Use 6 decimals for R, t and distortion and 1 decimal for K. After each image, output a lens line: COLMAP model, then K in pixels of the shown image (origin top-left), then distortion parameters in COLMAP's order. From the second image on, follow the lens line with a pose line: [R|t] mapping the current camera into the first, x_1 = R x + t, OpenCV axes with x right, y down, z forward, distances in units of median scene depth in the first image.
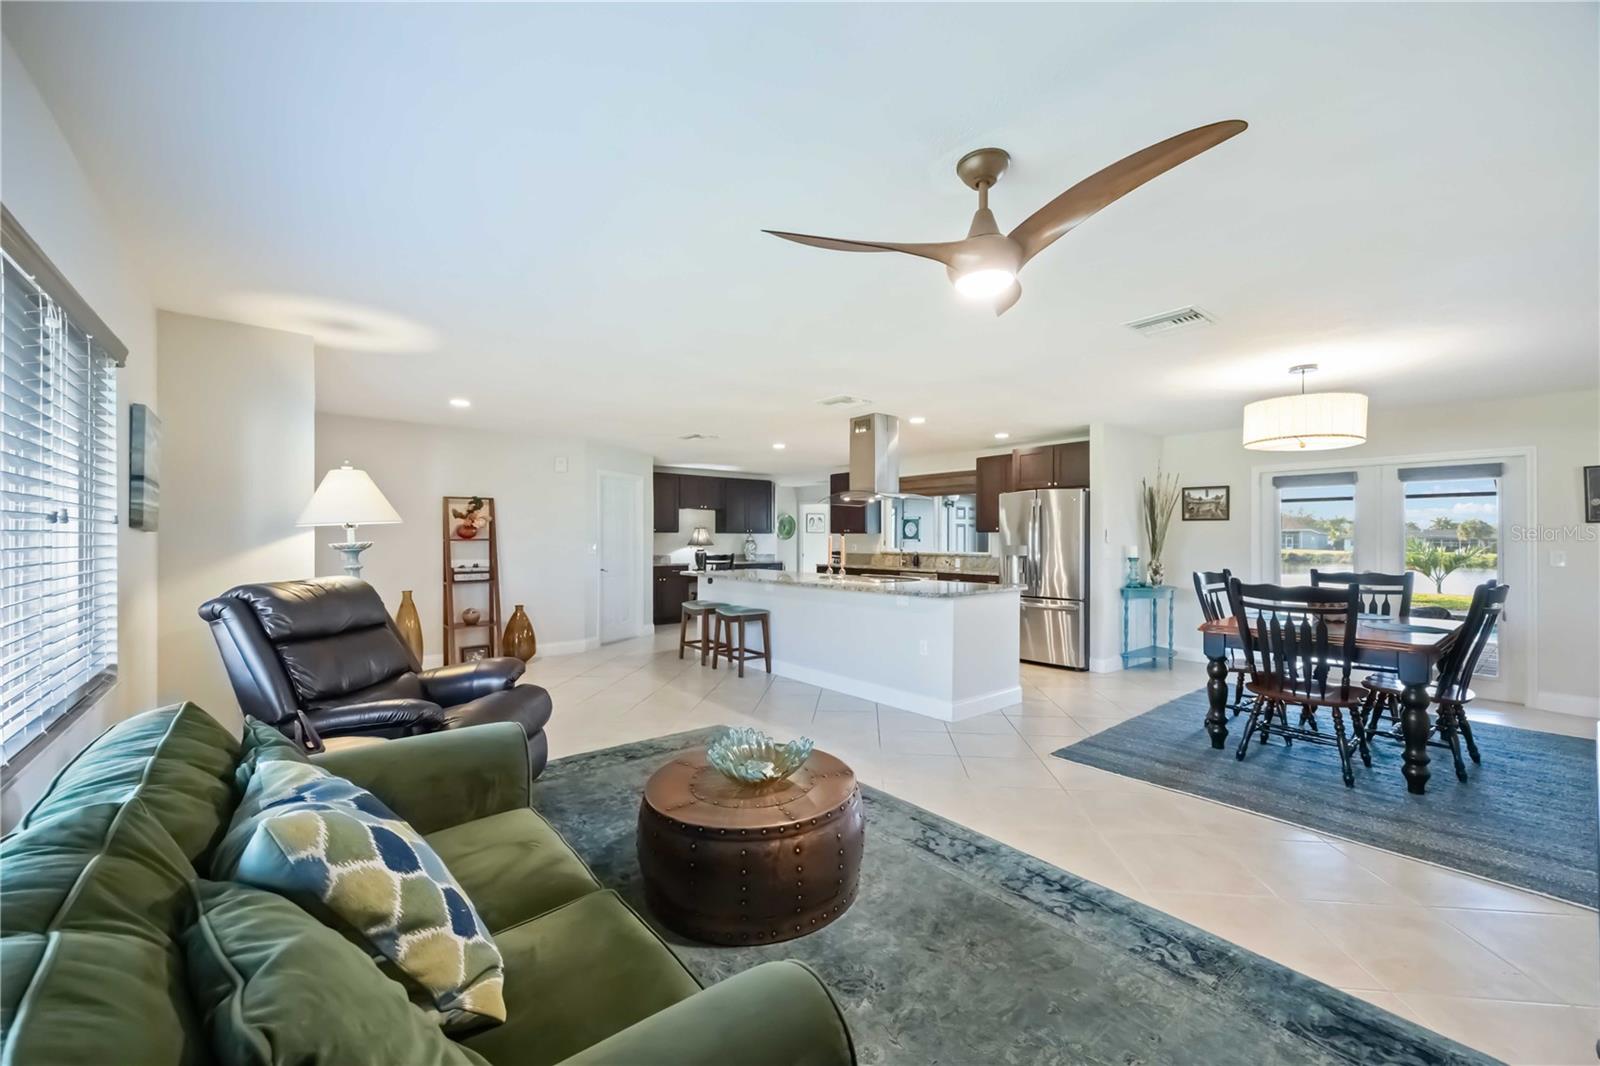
lens RADIAL K [[625.7, 0, 788.2], [0, 625.7, 535.4], [0, 0, 1]] dist [0.002152, -0.001123]
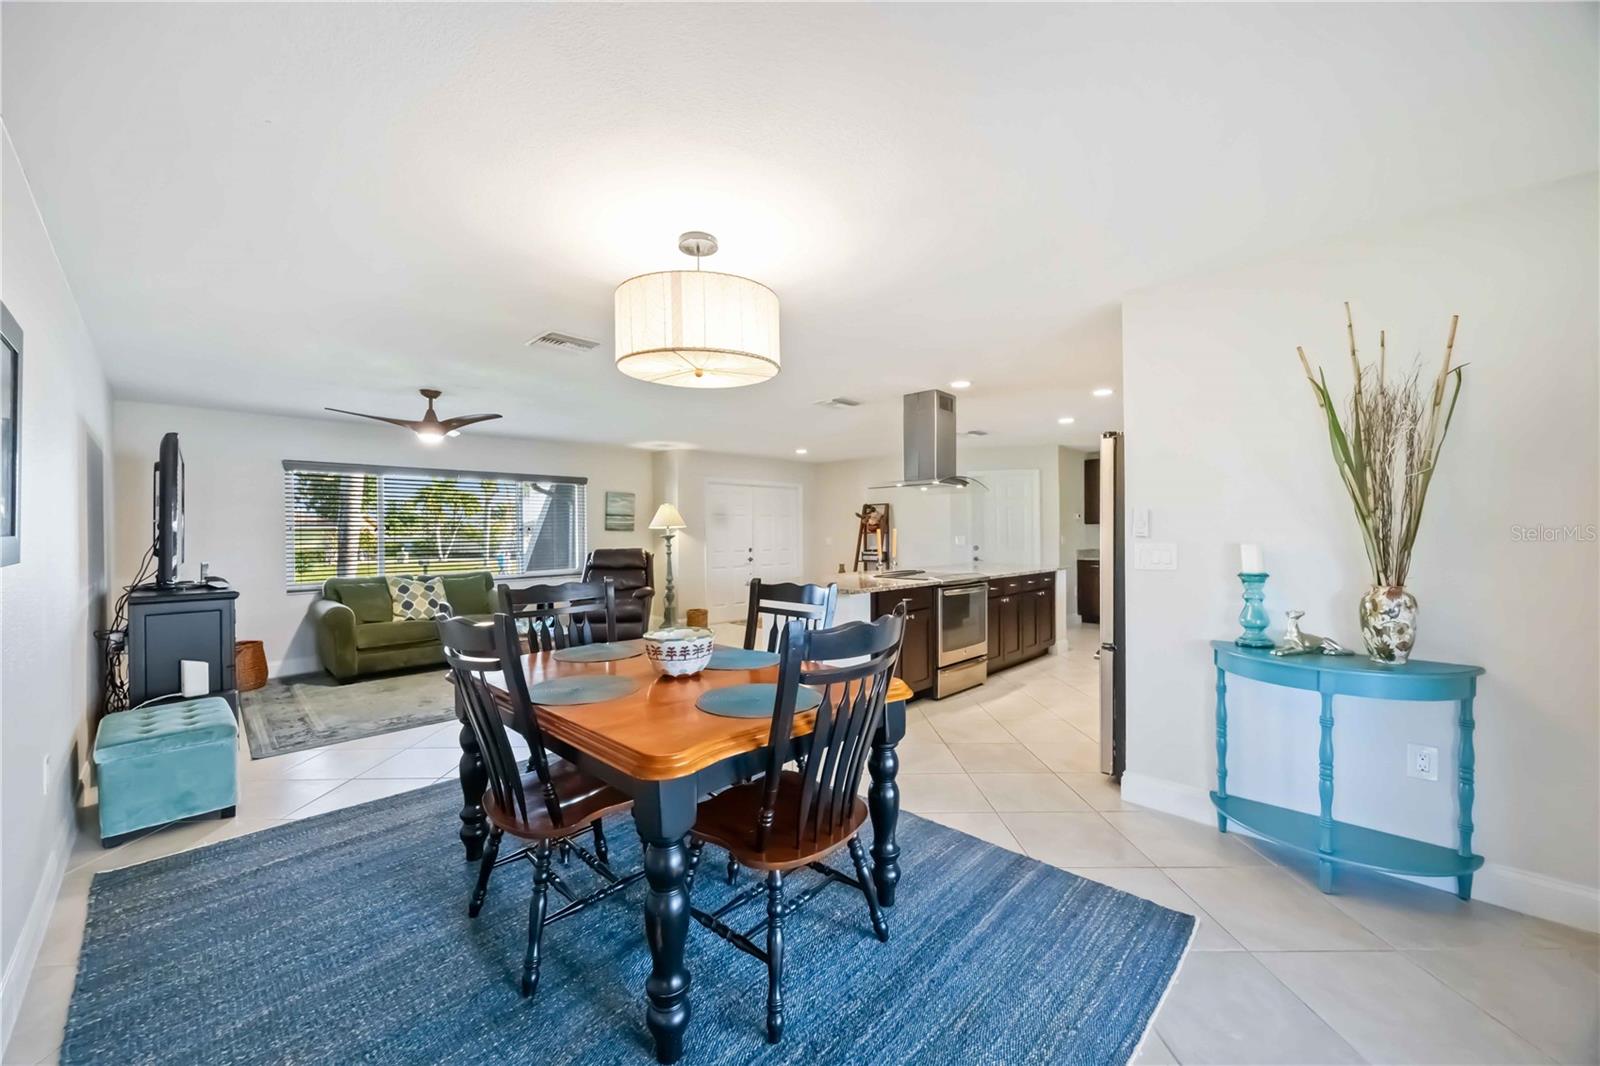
lens RADIAL K [[625.7, 0, 800.4], [0, 625.7, 530.9], [0, 0, 1]] dist [0.002152, -0.001123]
pose [[0.121572, -0.005266, -0.992569, 0.913785], [0.011034, 0.999931, -0.003953, 0.006758], [0.992521, -0.010472, 0.121622, 0.650895]]
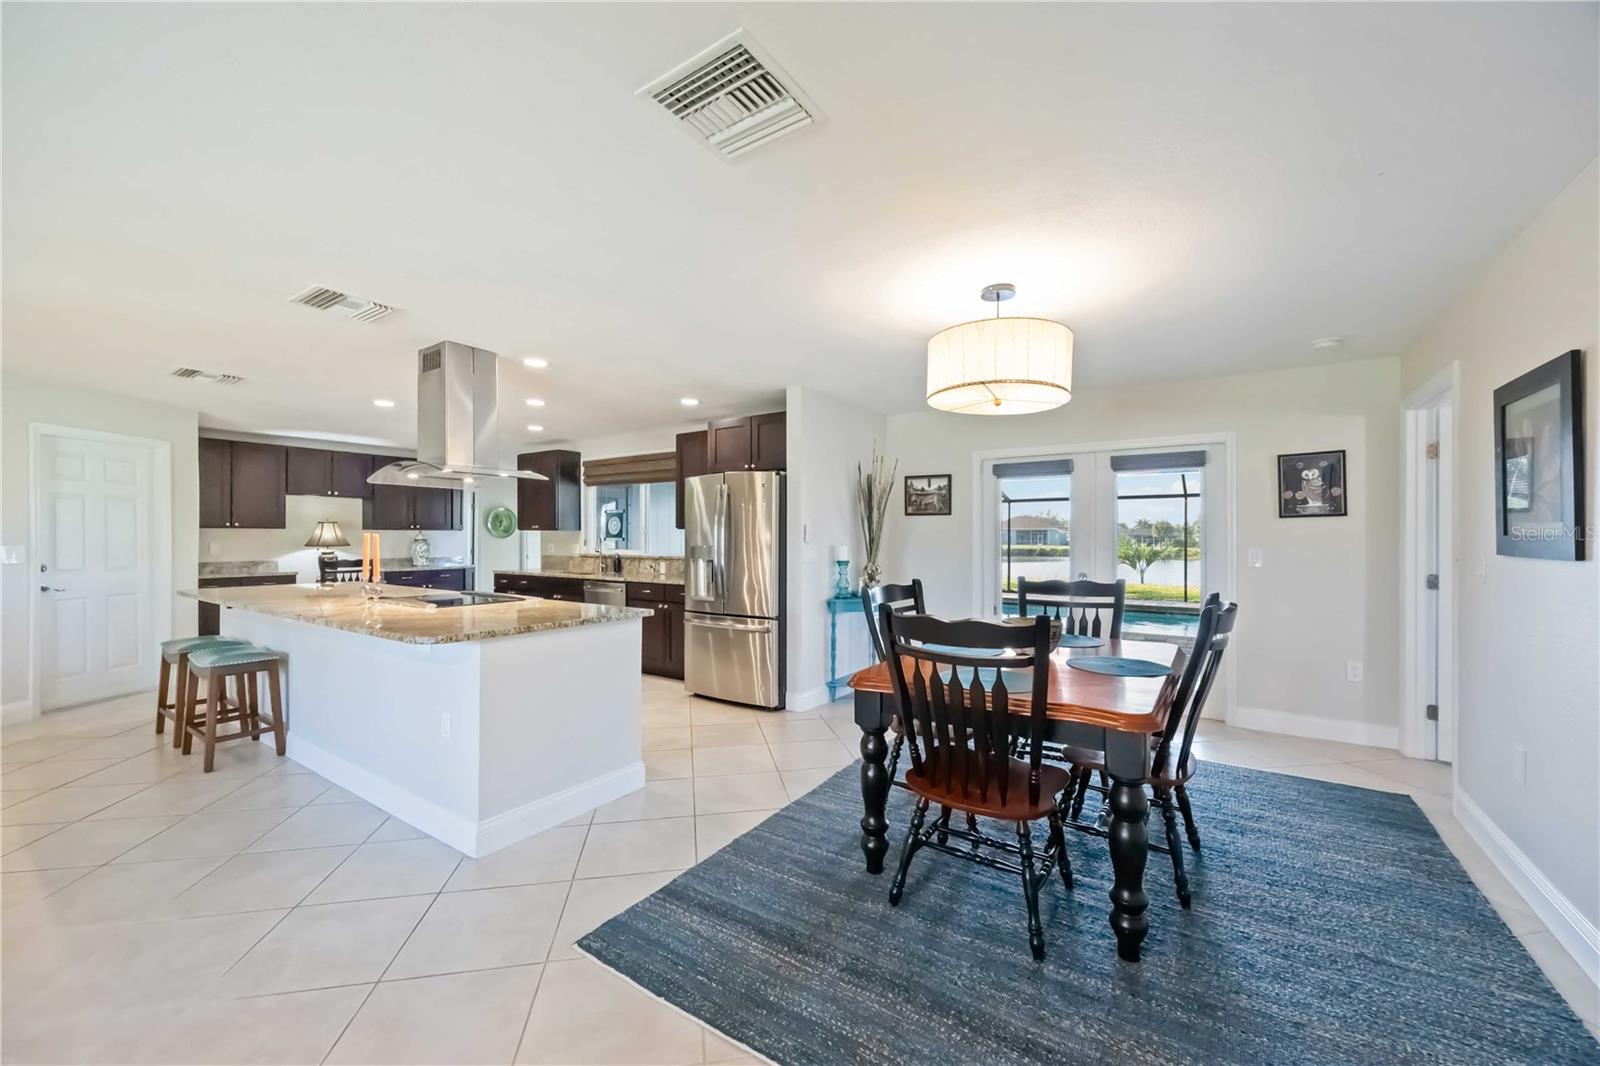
lens RADIAL K [[625.7, 0, 790.7], [0, 625.7, 533.6], [0, 0, 1]] dist [0.002152, -0.001123]
pose [[0.956995, 0.000416, 0.290106, 0.252173], [-0.000453, 1.000000, 0.000062, 0.001447], [-0.290106, -0.000191, 0.956995, 0.252876]]
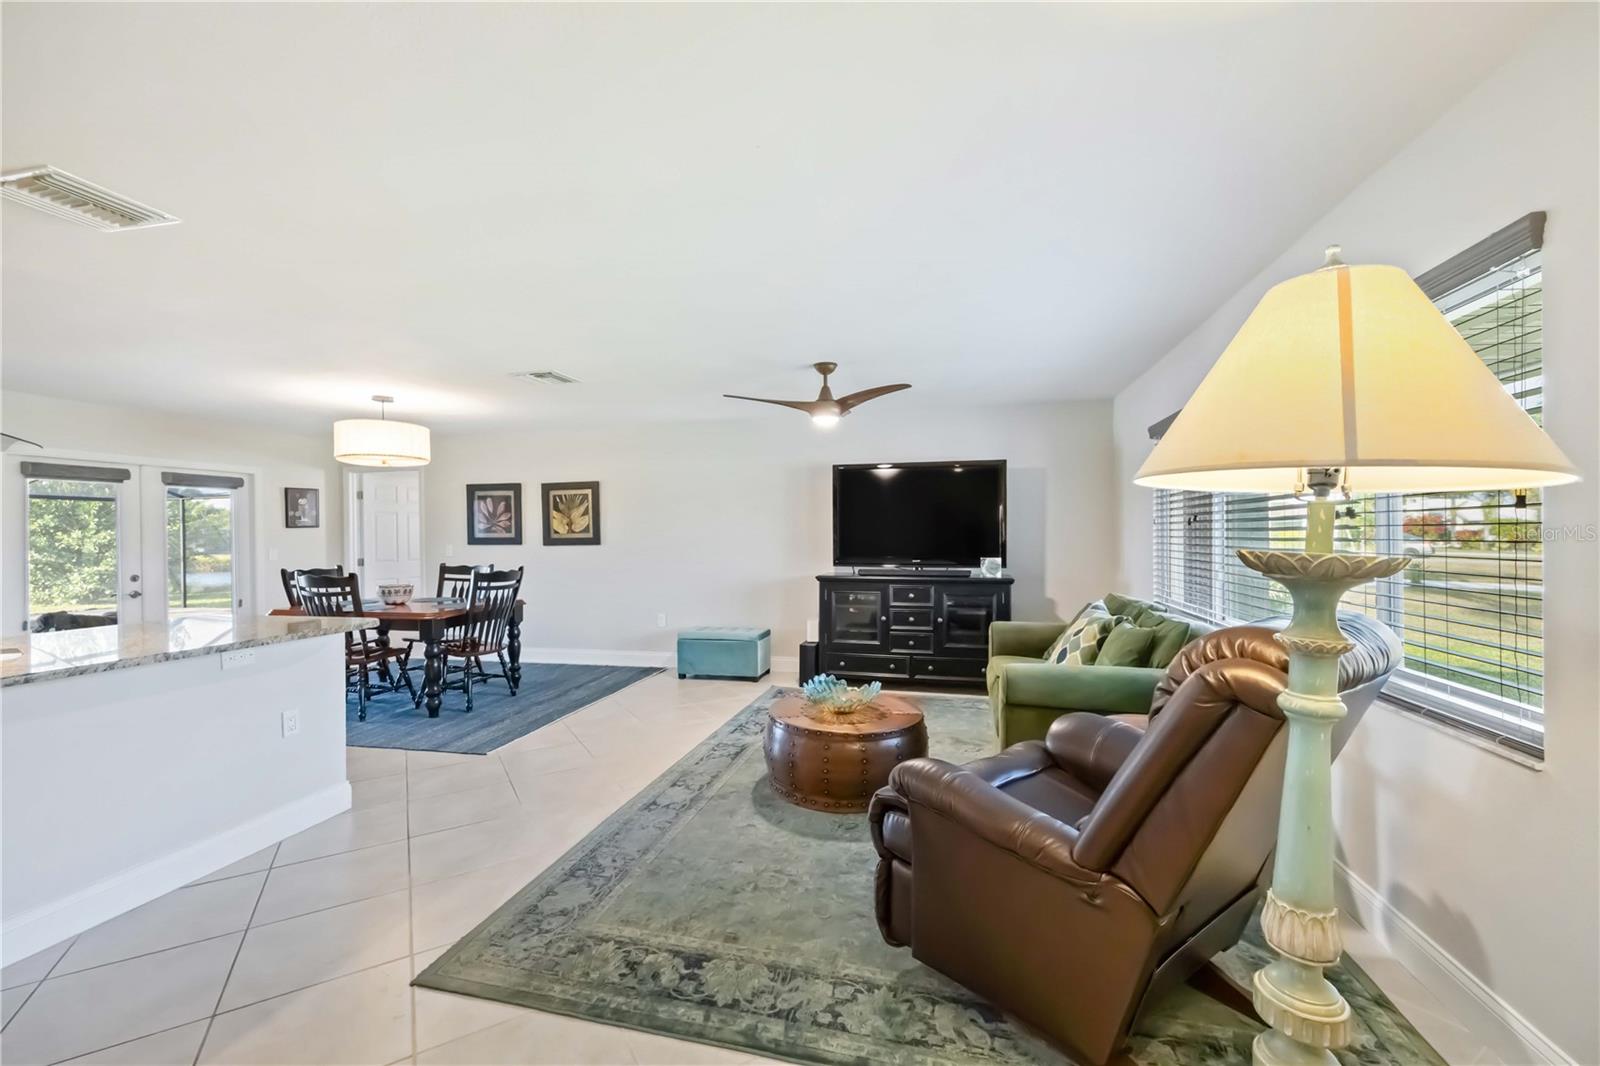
lens RADIAL K [[652.9, 0, 806.6], [0, 652.9, 526.6], [0, 0, 1]] dist [0.007541, -0.002137]
pose [[-0.623641, 0.014781, 0.781571, -0.418549], [0.006298, 0.999884, -0.013885, 0.002950], [-0.781686, -0.003737, -0.623662, 0.722744]]
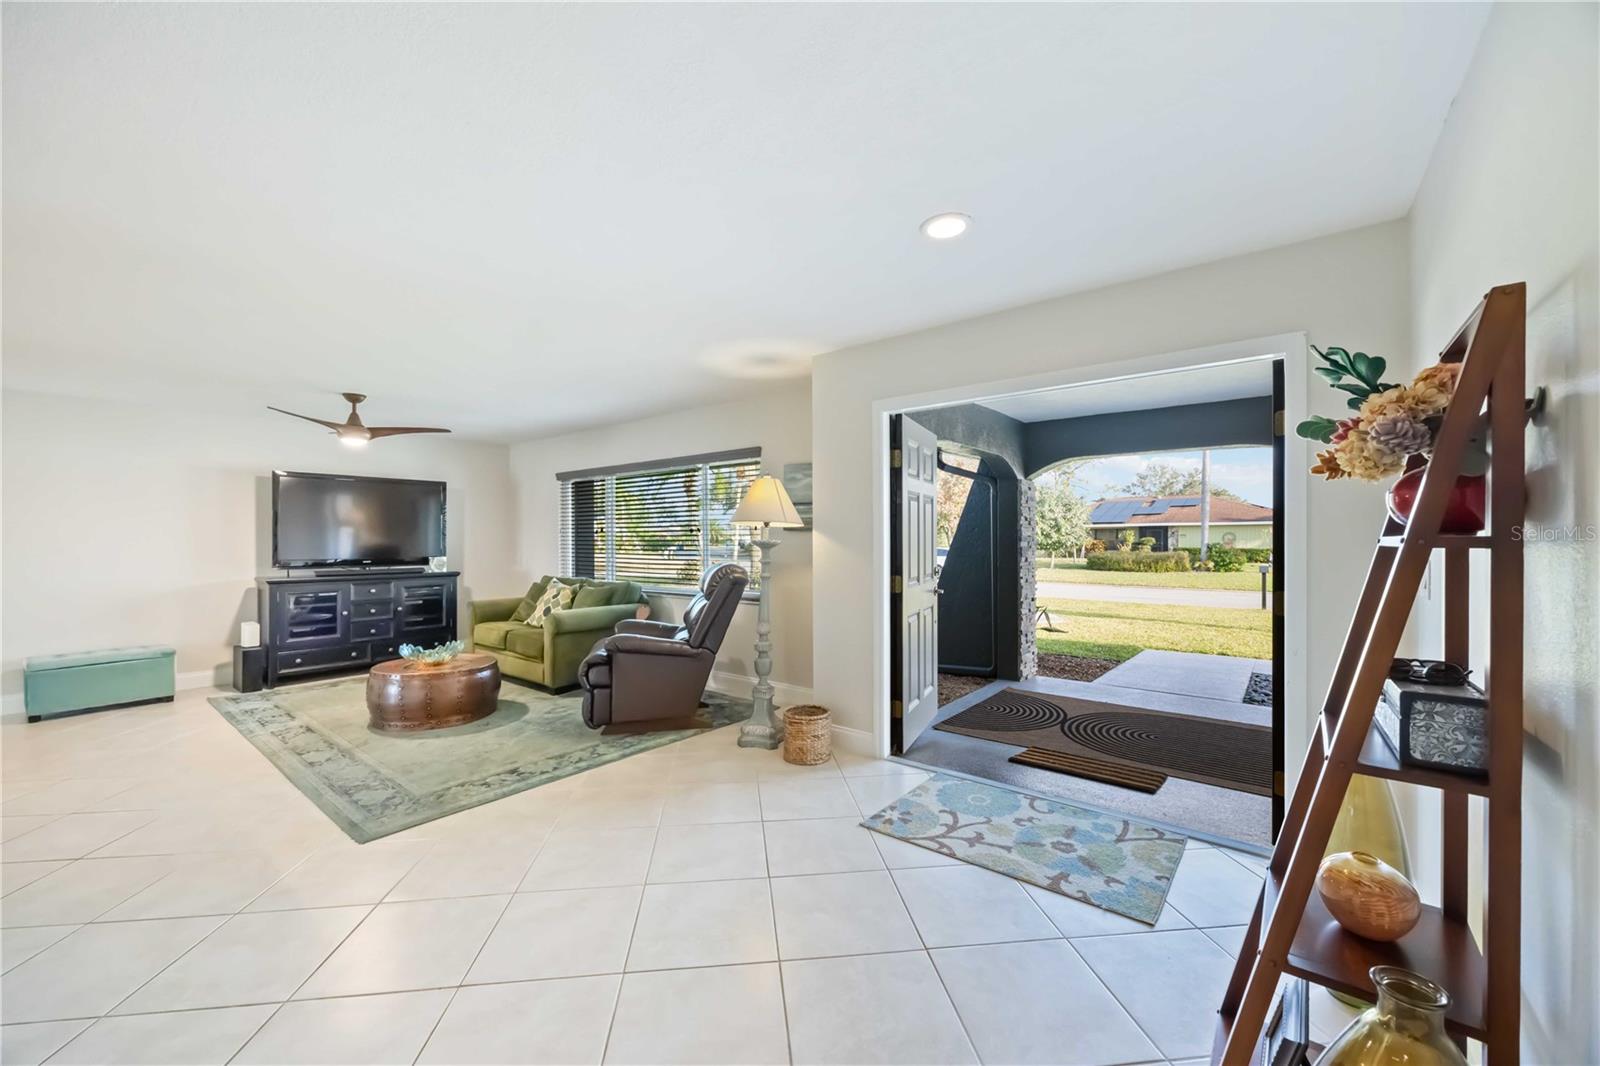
lens RADIAL K [[625.7, 0, 798.5], [0, 625.7, 536.6], [0, 0, 1]] dist [0.002152, -0.001123]
pose [[-0.974188, 0.007939, -0.225598, -0.262449], [0.007542, 0.999968, 0.002621, 0.001495], [0.225612, 0.000852, -0.974217, 1.149584]]
